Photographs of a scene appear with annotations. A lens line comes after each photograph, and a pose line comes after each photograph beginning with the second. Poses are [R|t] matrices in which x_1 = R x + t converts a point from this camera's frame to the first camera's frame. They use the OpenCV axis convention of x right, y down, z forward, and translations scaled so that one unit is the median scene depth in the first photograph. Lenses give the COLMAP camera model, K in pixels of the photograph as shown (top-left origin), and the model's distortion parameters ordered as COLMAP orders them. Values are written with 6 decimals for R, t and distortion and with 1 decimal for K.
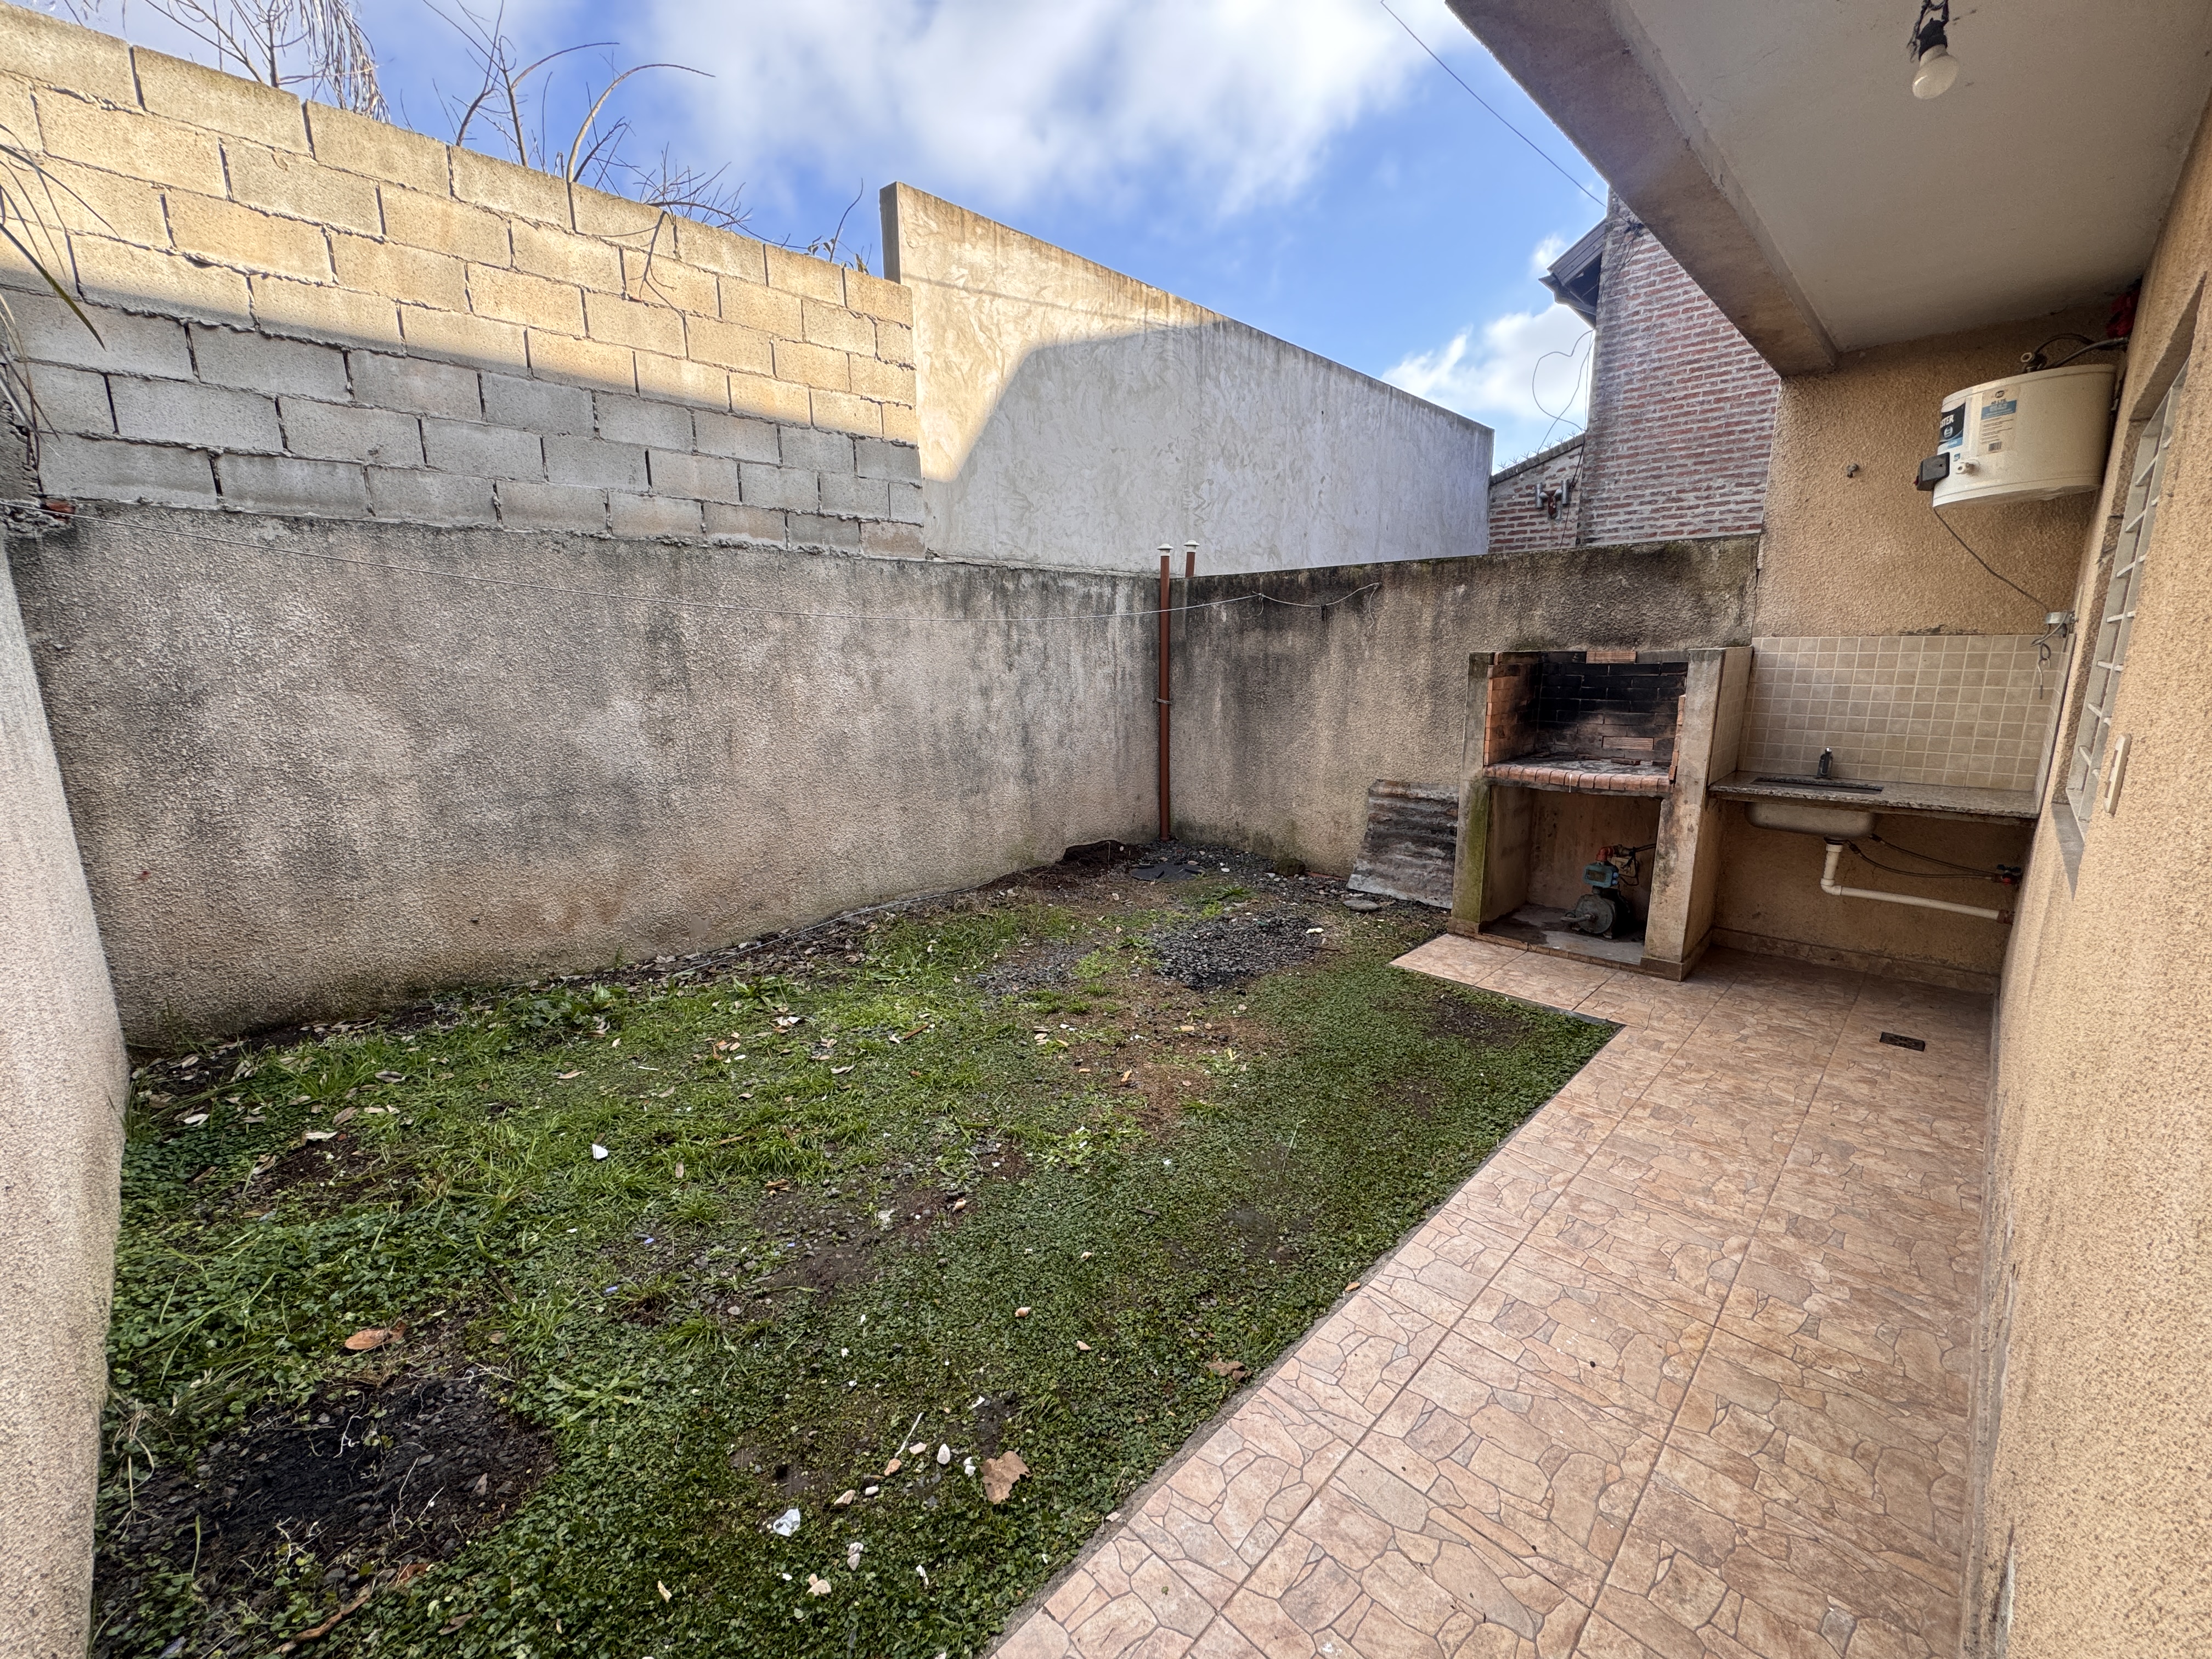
lens RADIAL K [[878.4, 0, 1113.3], [0, 878.4, 829.0], [0, 0, 1]] dist [-0.003477, -0.000418]
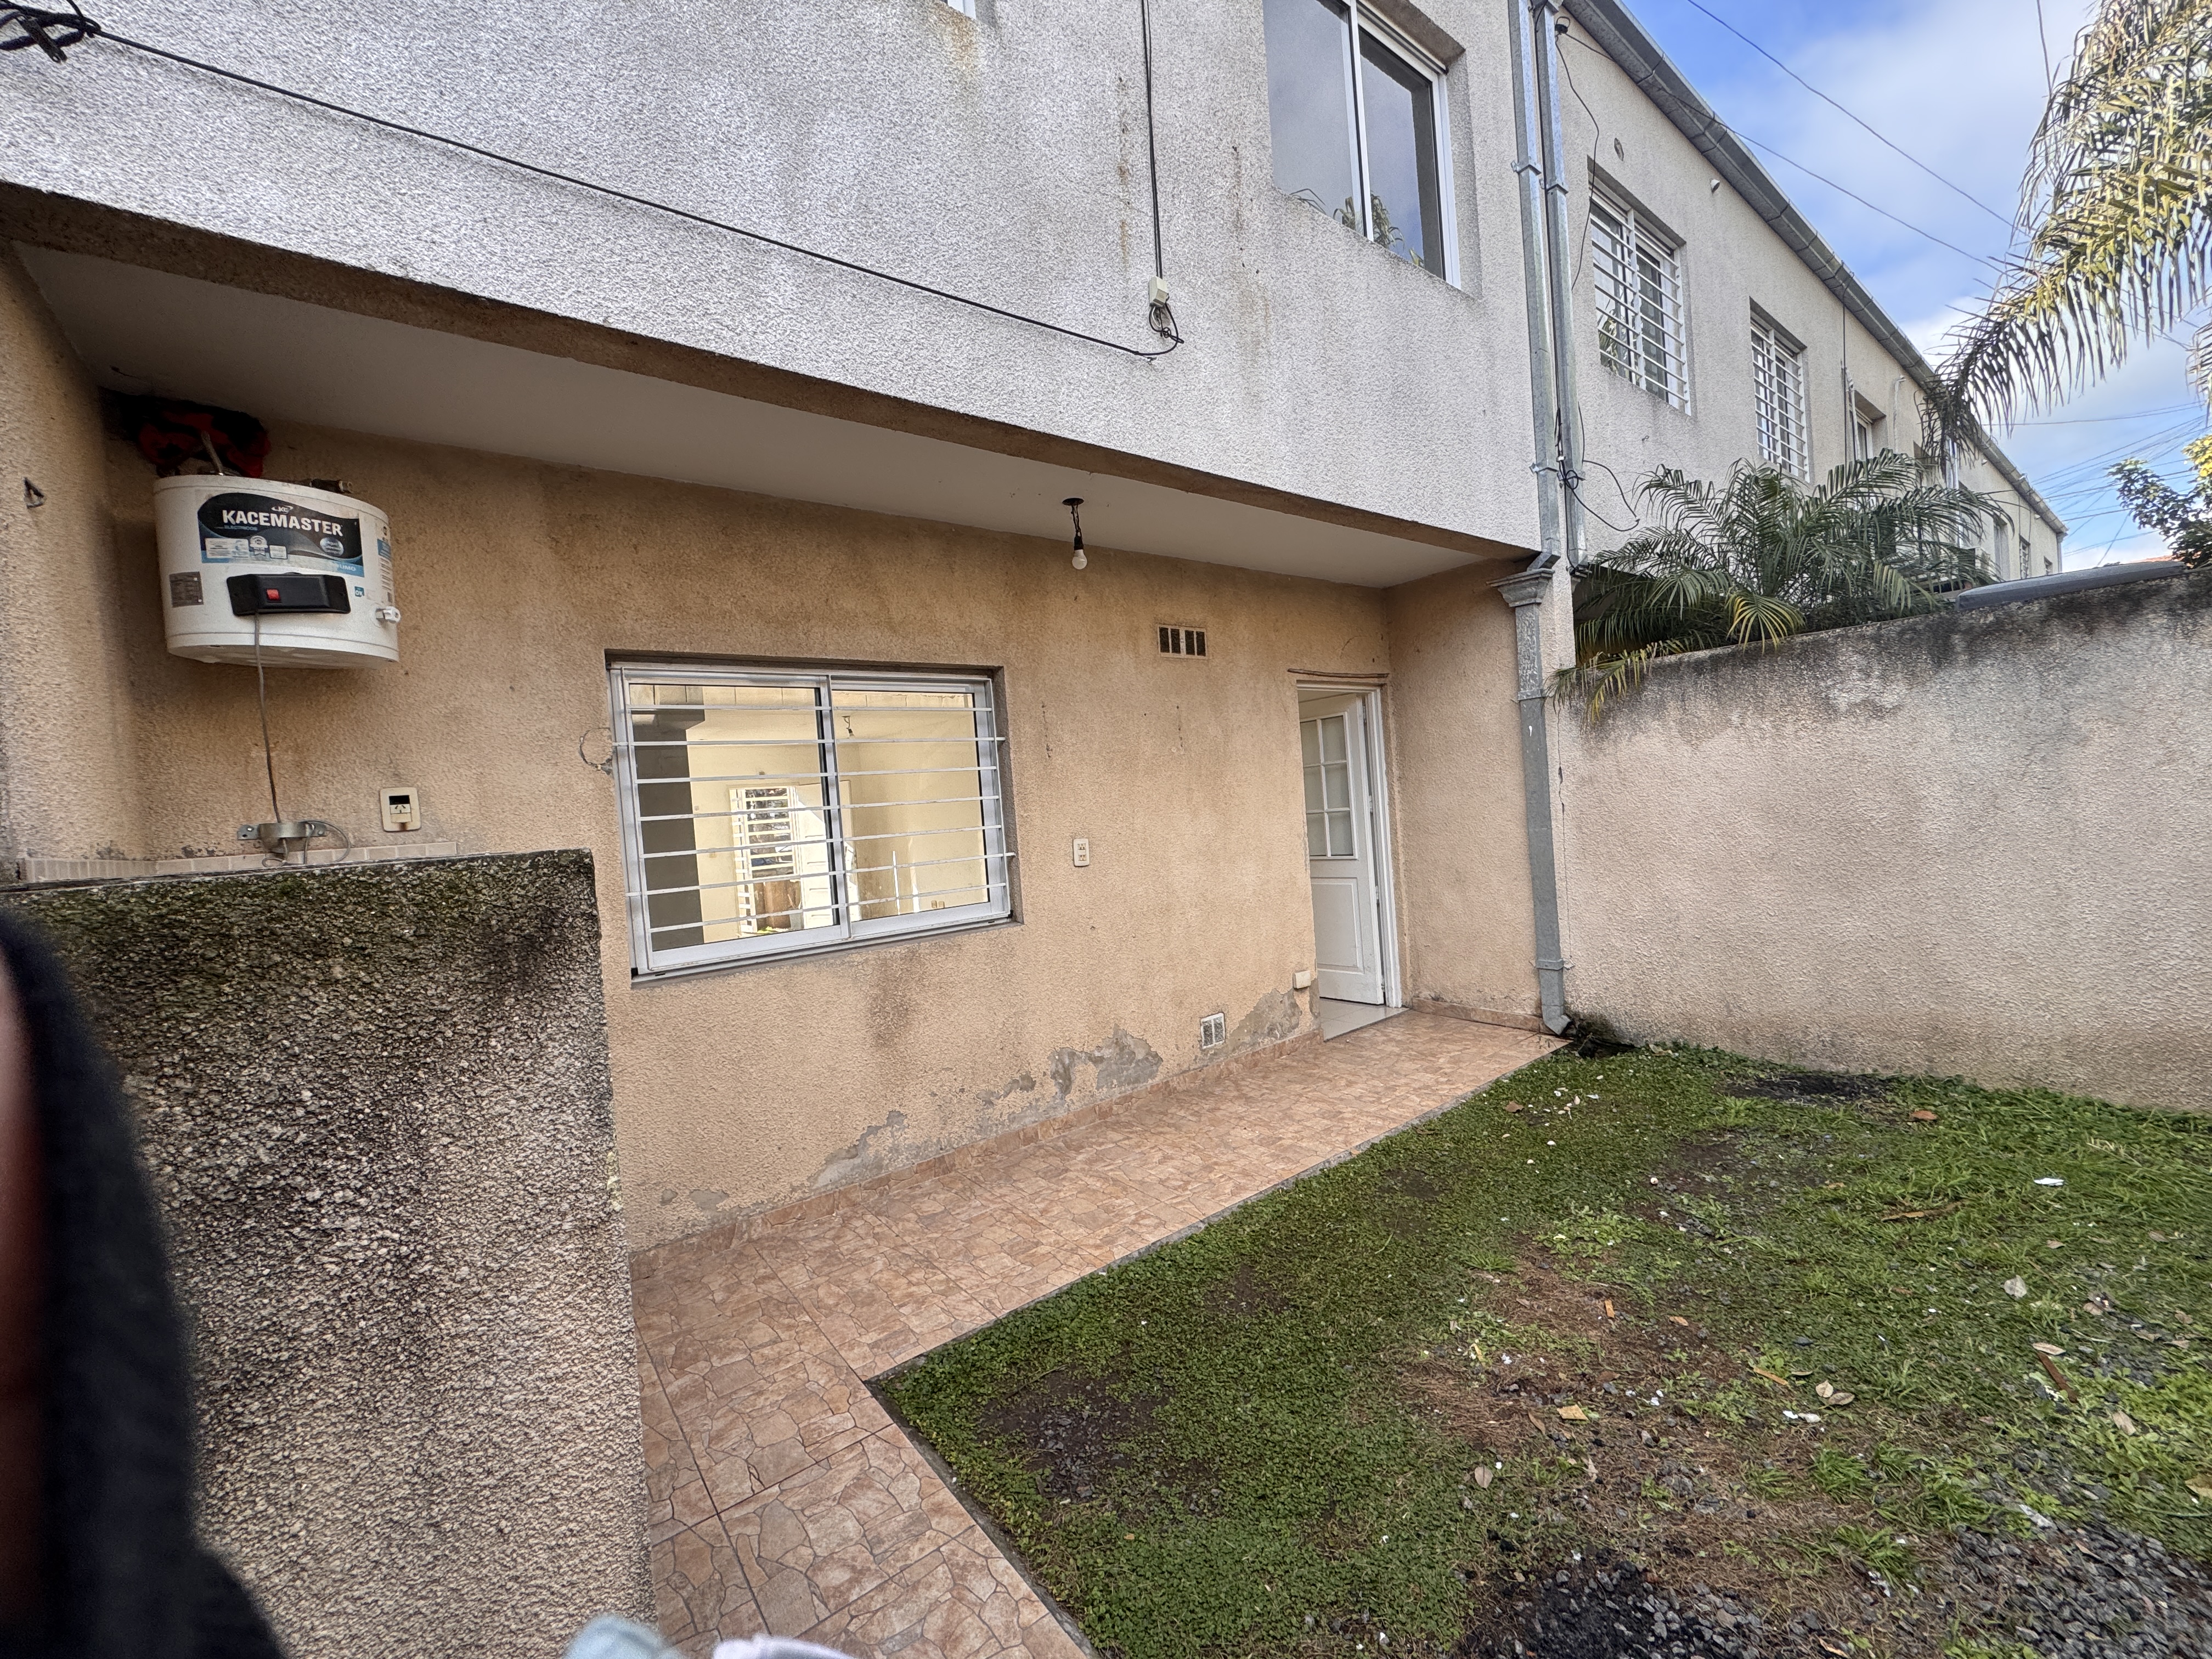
lens RADIAL K [[878.4, 0, 1099.9], [0, 878.4, 830.0], [0, 0, 1]] dist [-0.003477, -0.000418]
pose [[-0.987189, 0.081885, 0.136940, 0.377291], [0.110510, 0.969975, 0.216649, -0.405579], [-0.115088, 0.229006, -0.966598, 2.024404]]
